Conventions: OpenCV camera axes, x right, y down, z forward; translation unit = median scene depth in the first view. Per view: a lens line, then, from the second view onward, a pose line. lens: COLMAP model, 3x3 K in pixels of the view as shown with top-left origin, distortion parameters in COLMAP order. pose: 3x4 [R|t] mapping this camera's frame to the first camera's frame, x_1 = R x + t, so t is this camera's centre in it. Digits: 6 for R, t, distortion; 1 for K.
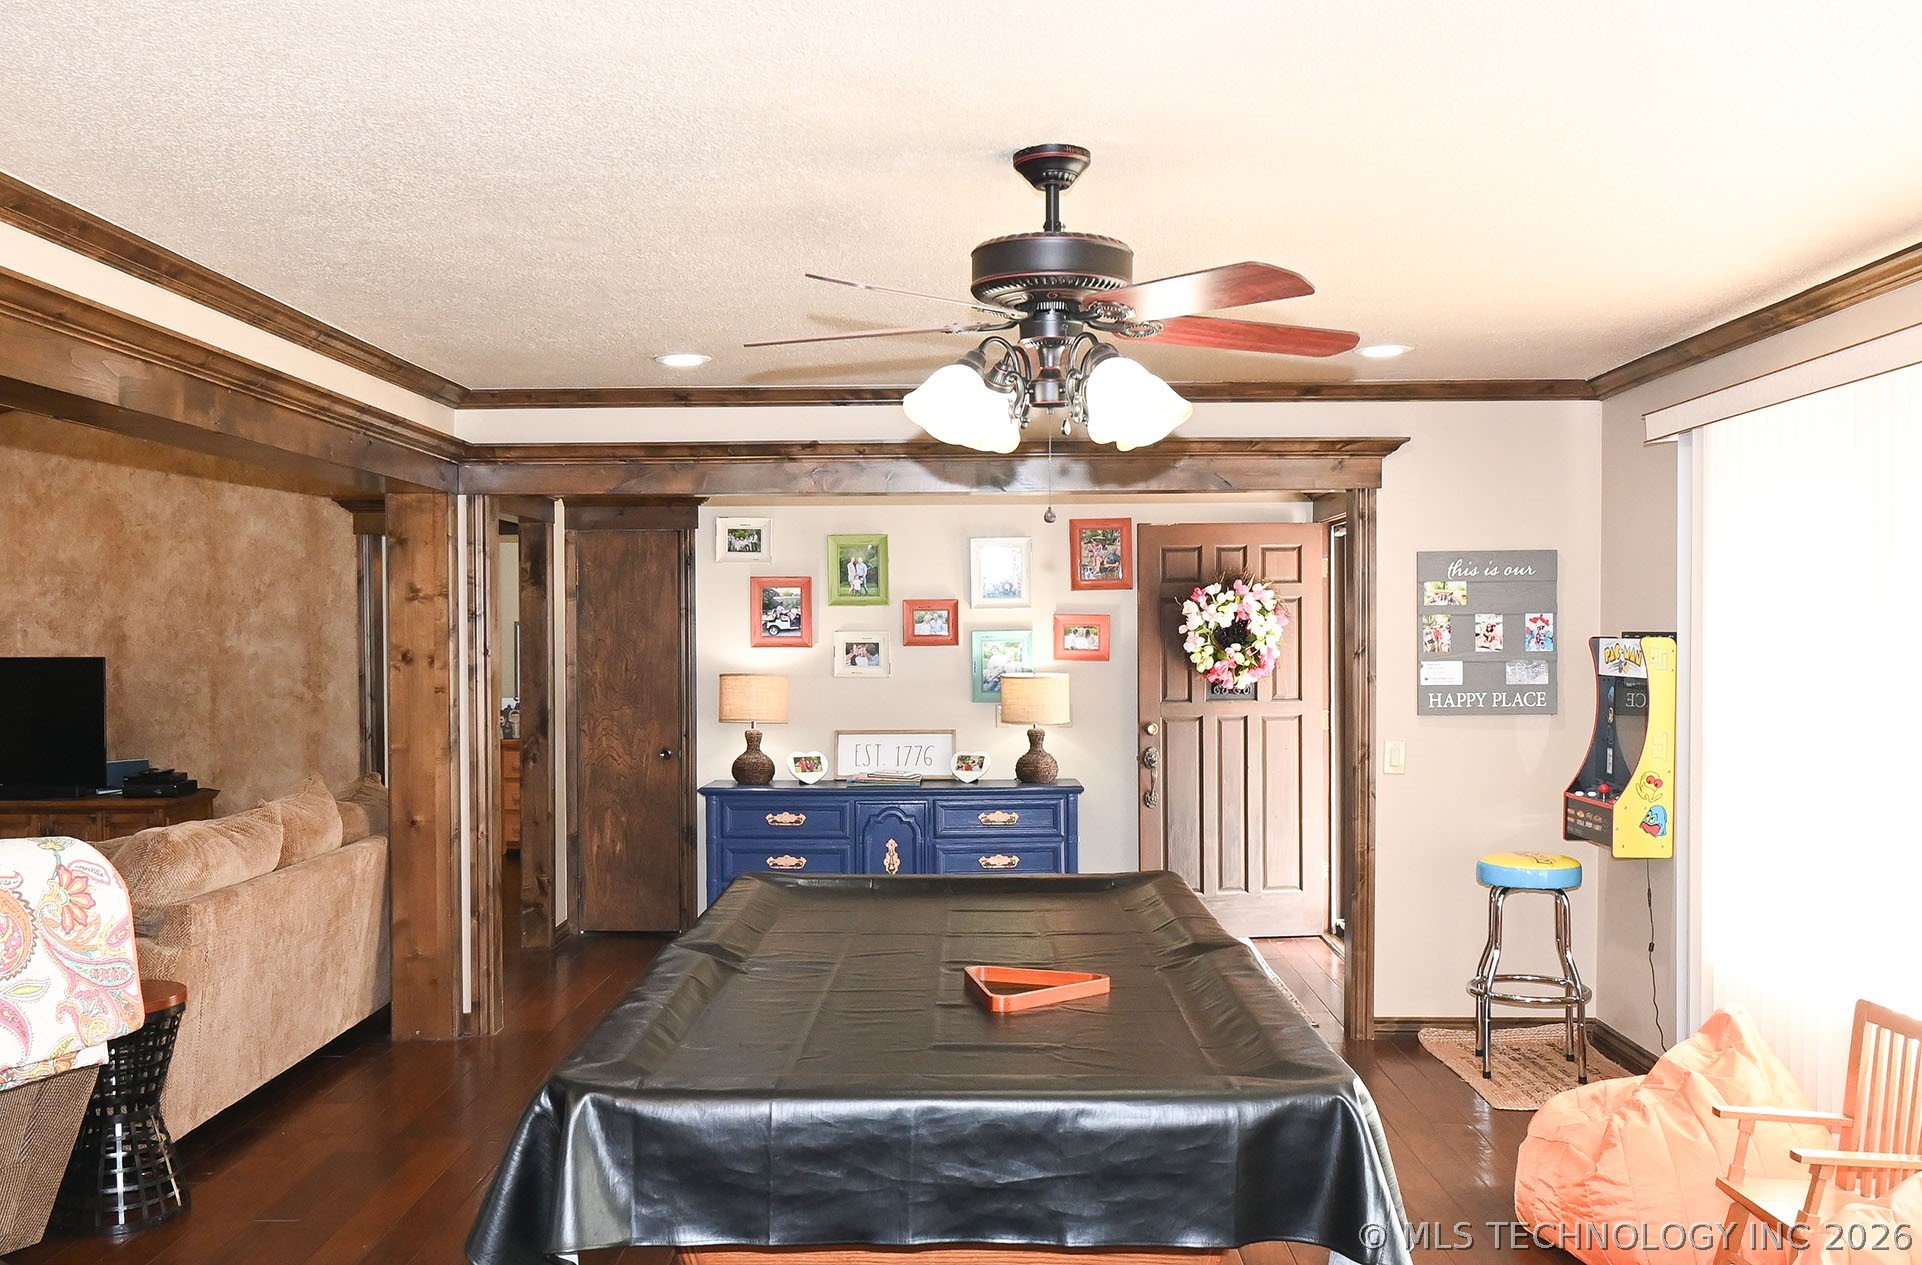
lens RADIAL K [[1724.5, 0, 951.2], [0, 1724.5, 669.6], [0, 0, 1]] dist [0.011040, -0.006835]
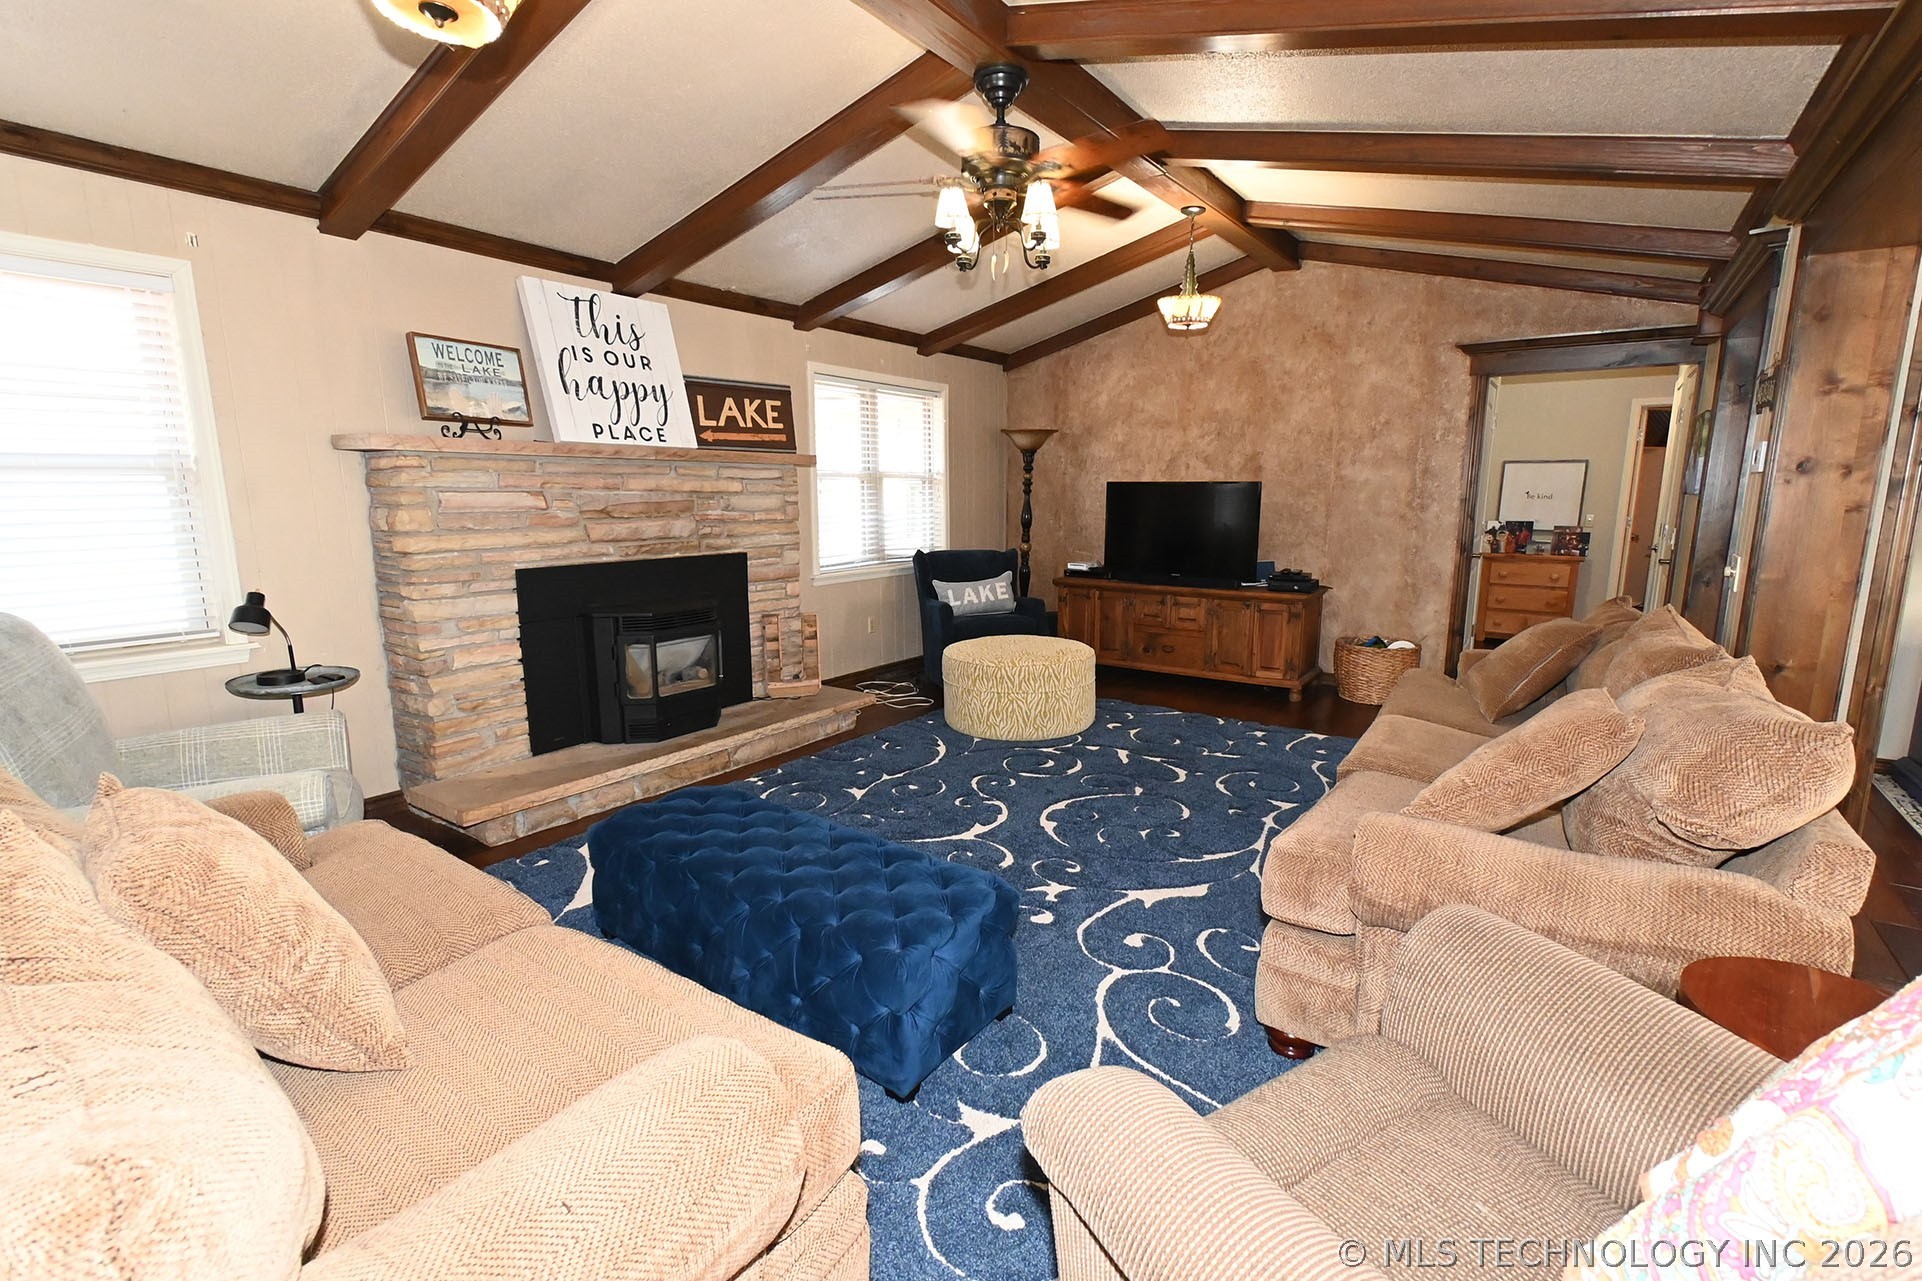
lens RADIAL K [[856.8, 0, 968.1], [0, 856.8, 640.6], [0, 0, 1]] dist [0.007016, -0.002796]
pose [[0.837045, 0.100716, -0.537785, -0.323785], [-0.016092, 0.987018, 0.159802, 0.011661], [0.546898, -0.125107, 0.827799, 0.339202]]
